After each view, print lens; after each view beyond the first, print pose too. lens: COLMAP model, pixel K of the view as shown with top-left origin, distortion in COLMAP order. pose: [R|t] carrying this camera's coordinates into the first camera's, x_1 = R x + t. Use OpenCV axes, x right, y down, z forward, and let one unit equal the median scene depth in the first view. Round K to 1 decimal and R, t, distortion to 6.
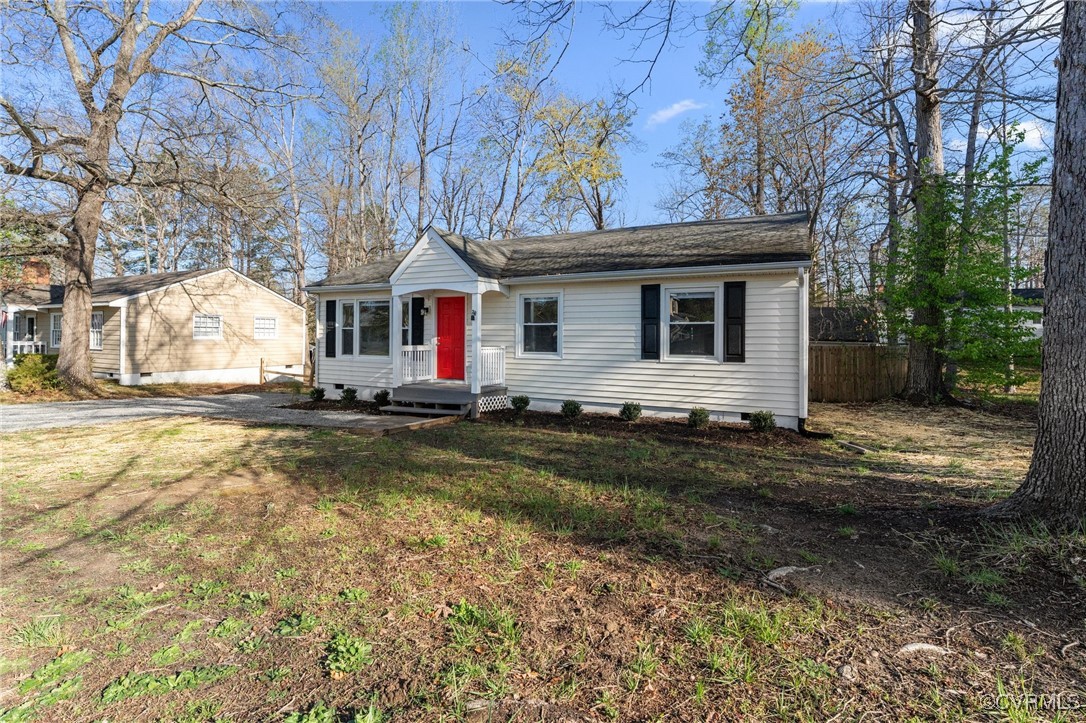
lens RADIAL K [[498.9, 0, 538.2], [0, 498.9, 339.3], [0, 0, 1]] dist [0.001912, 0.000365]
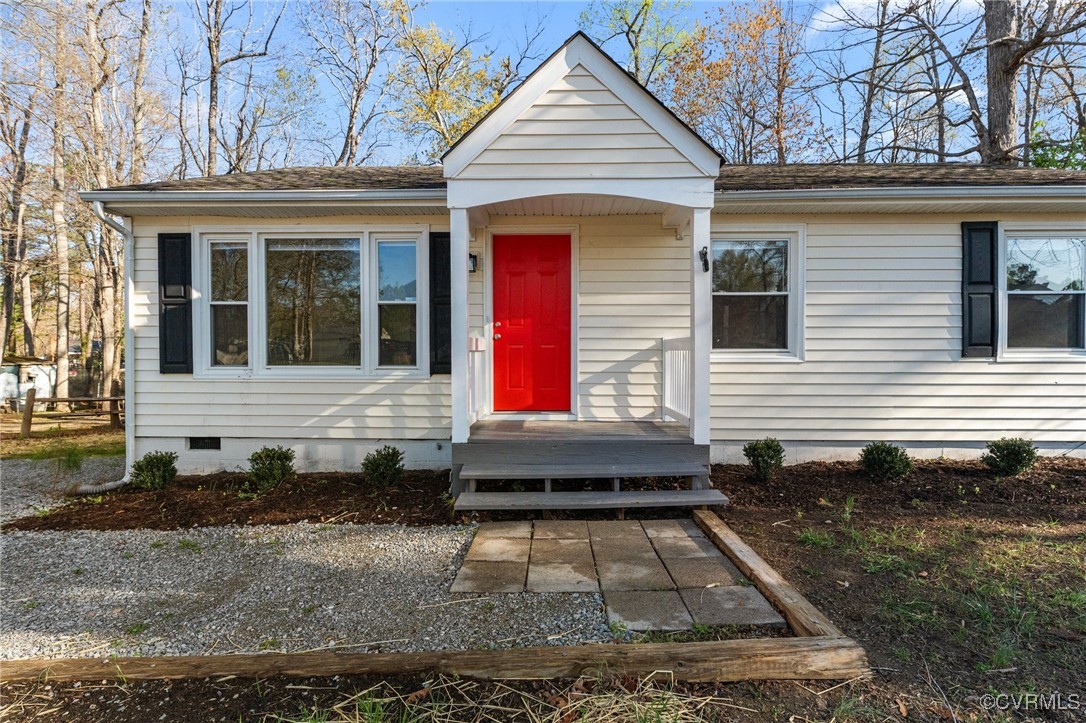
lens RADIAL K [[510.6, 0, 543.0], [0, 510.6, 361.5], [0, 0, 1]] dist [0.002002, 0.000625]
pose [[0.902552, -0.017530, 0.430225, -0.389095], [0.009199, 0.999728, 0.021438, 0.024208], [-0.430483, -0.015391, 0.902467, 0.590564]]
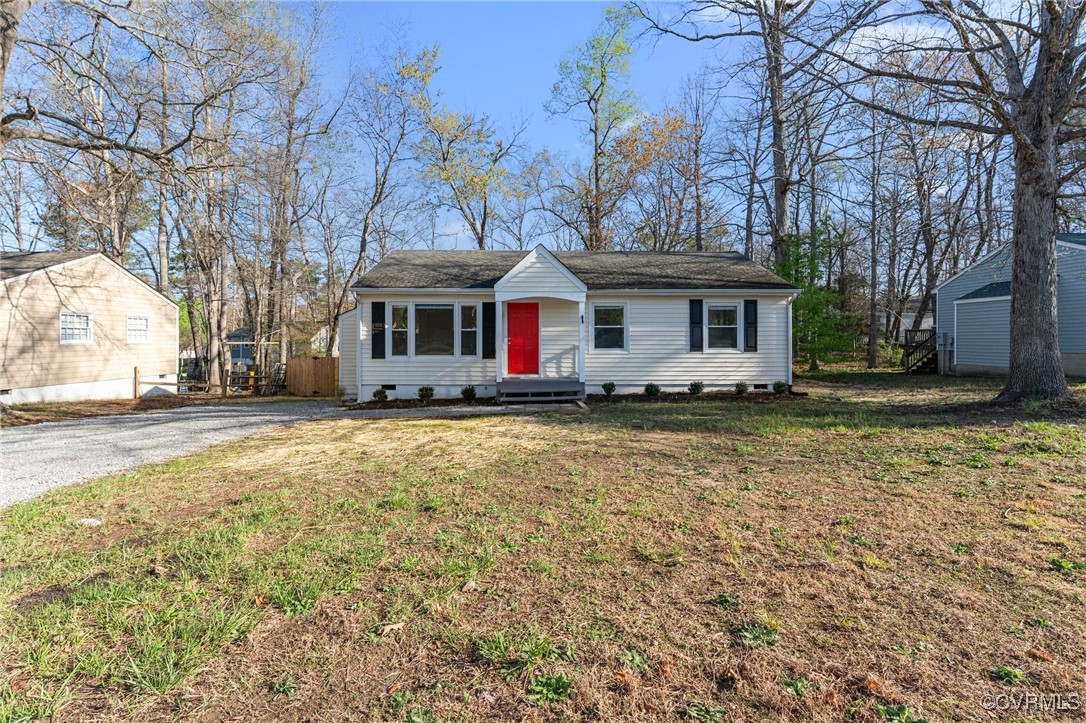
lens RADIAL K [[500.8, 0, 543.1], [0, 500.8, 347.8], [0, 0, 1]] dist [0.002374, 0.000438]
pose [[0.885035, -0.014795, 0.465289, -0.708127], [0.009387, 0.999859, 0.013937, 0.004174], [-0.465430, -0.007967, 0.885049, -0.057454]]
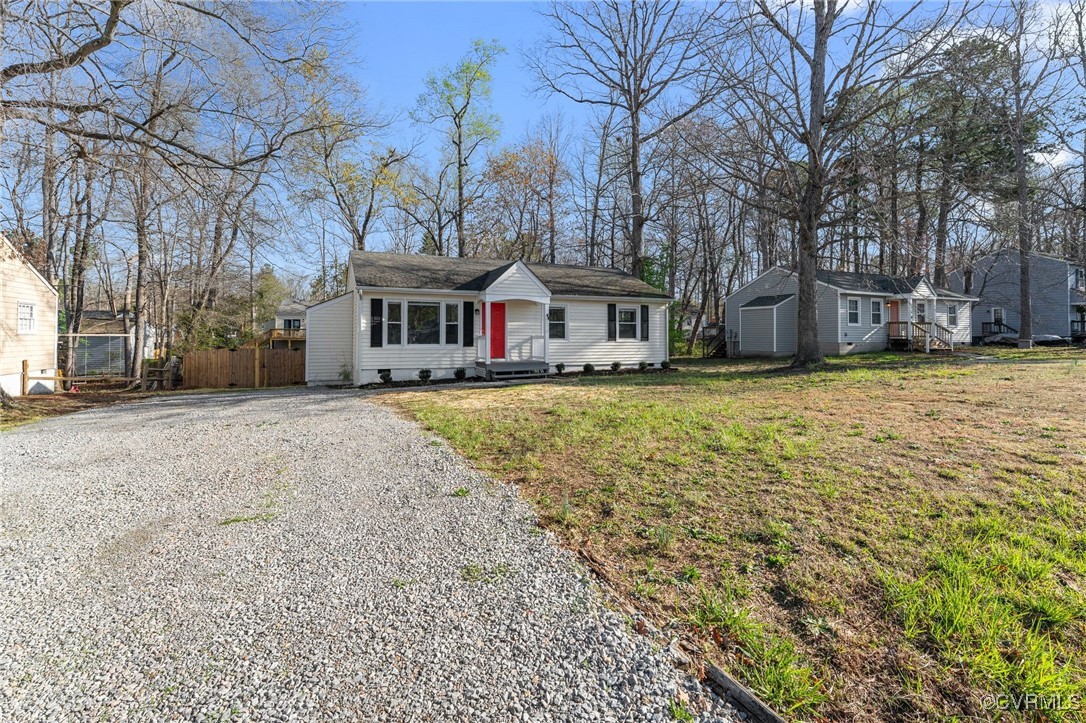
lens RADIAL K [[498.9, 0, 538.2], [0, 498.9, 339.3], [0, 0, 1]] dist [0.001912, 0.000365]
pose [[0.644934, -0.010644, 0.764165, -1.278913], [0.006102, 0.999943, 0.008778, 0.012077], [-0.764214, -0.000998, 0.644962, -0.059818]]
